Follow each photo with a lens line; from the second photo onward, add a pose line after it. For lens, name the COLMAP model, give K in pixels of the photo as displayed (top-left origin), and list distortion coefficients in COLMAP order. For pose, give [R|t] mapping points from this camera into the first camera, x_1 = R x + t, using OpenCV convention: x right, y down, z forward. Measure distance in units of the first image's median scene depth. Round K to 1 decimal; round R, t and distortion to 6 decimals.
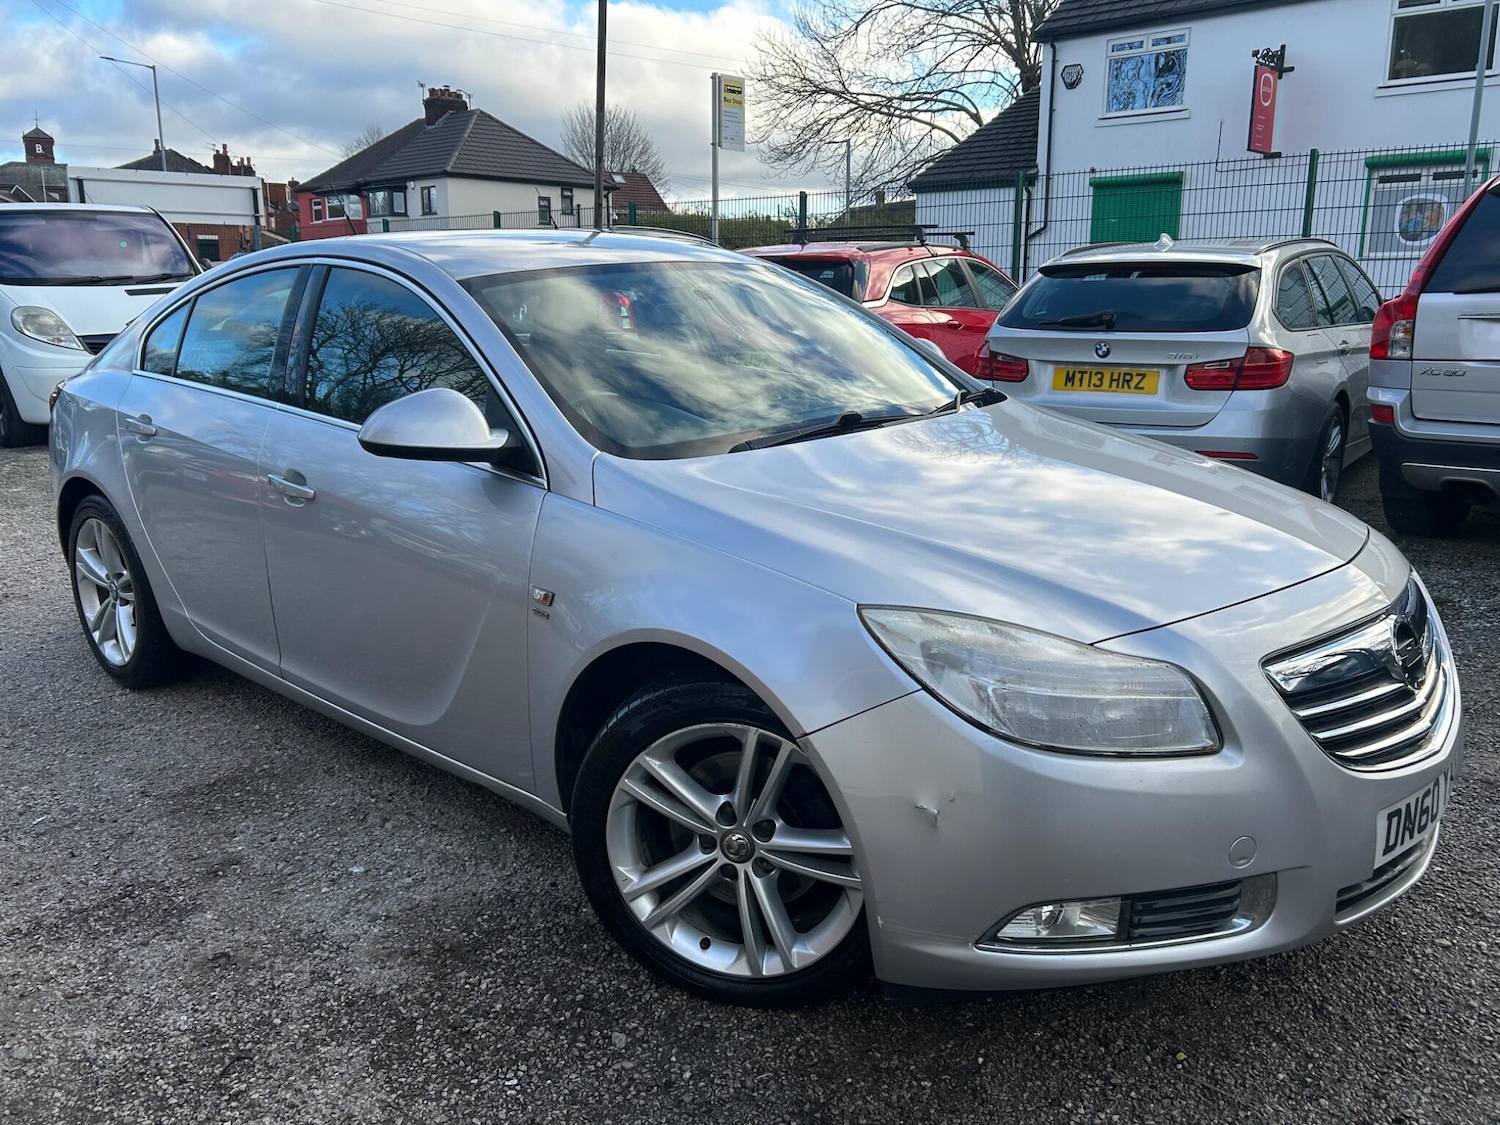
lens RADIAL K [[1294.2, 0, 754.3], [0, 1294.2, 548.4], [0, 0, 1]] dist [0.019234, -0.002309]
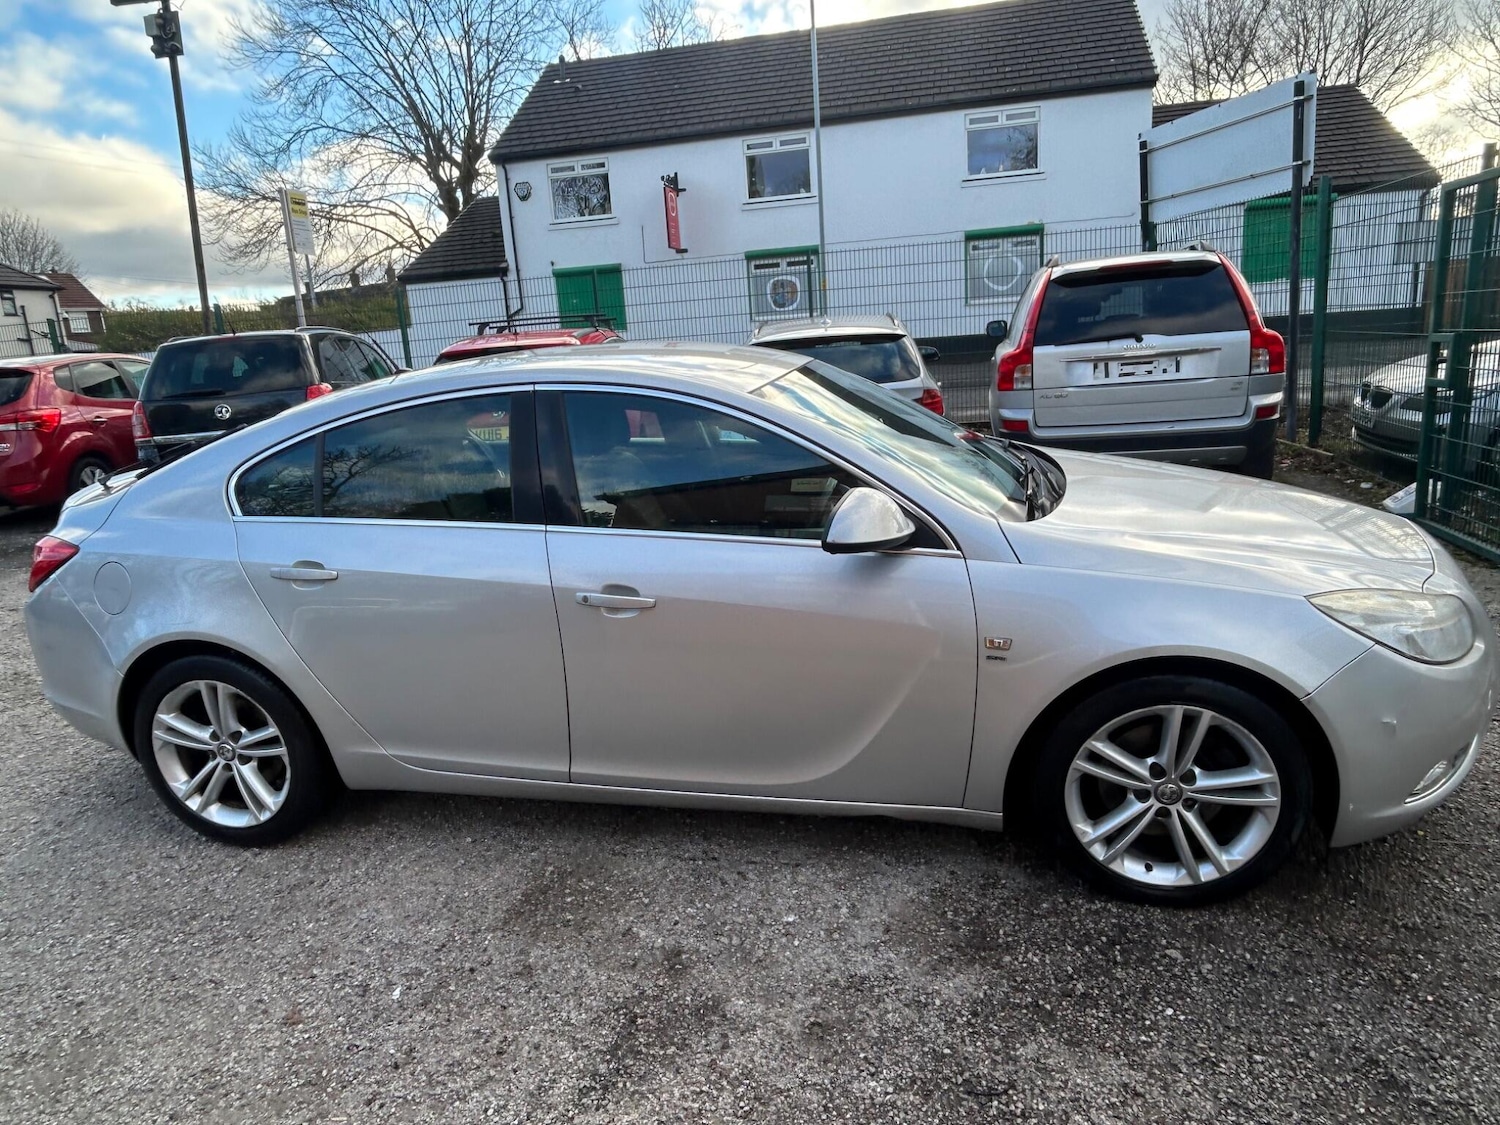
lens RADIAL K [[998.2, 0, 741.3], [0, 998.2, 563.4], [0, 0, 1]] dist [-0.012140, 0.010306]
pose [[0.851540, -0.171291, 0.495519, -0.414956], [0.164555, 0.984685, 0.057601, -0.066817], [-0.497797, 0.032491, 0.866685, 0.146621]]
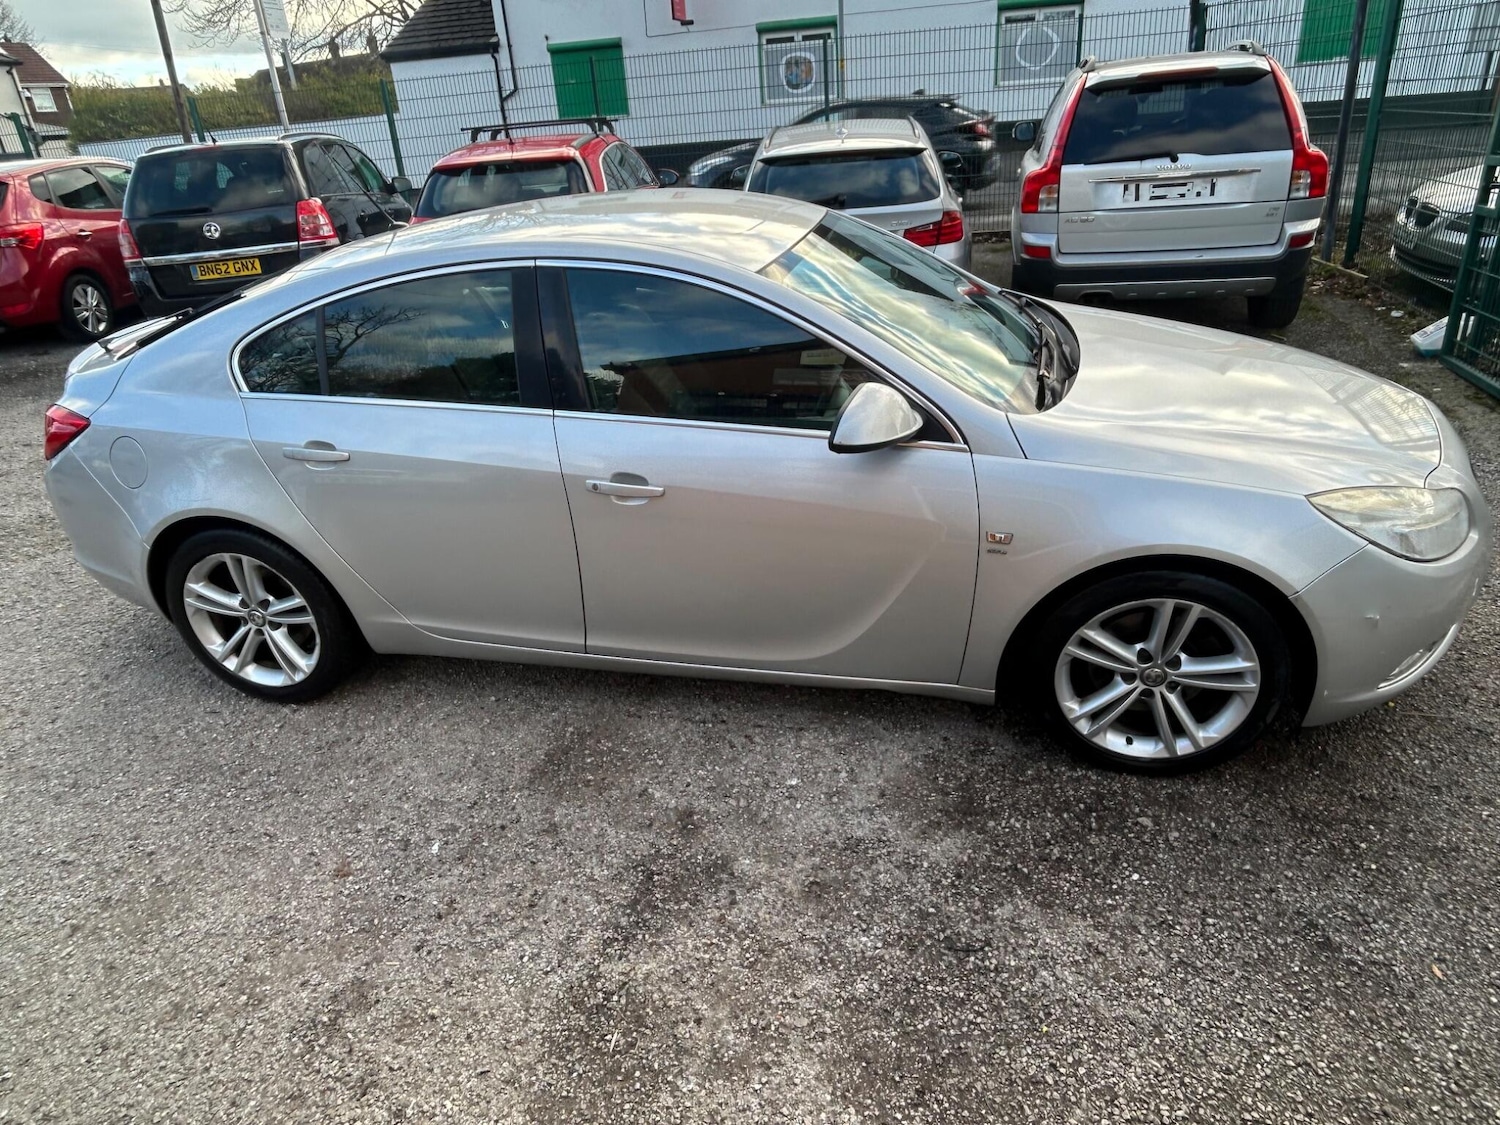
lens RADIAL K [[998.2, 0, 743.0], [0, 998.2, 572.4], [0, 0, 1]] dist [-0.012140, 0.010306]
pose [[0.855984, -0.270593, 0.440535, -0.407794], [0.164160, 0.950253, 0.264709, -0.114566], [-0.490248, -0.154268, 0.857822, 0.140201]]
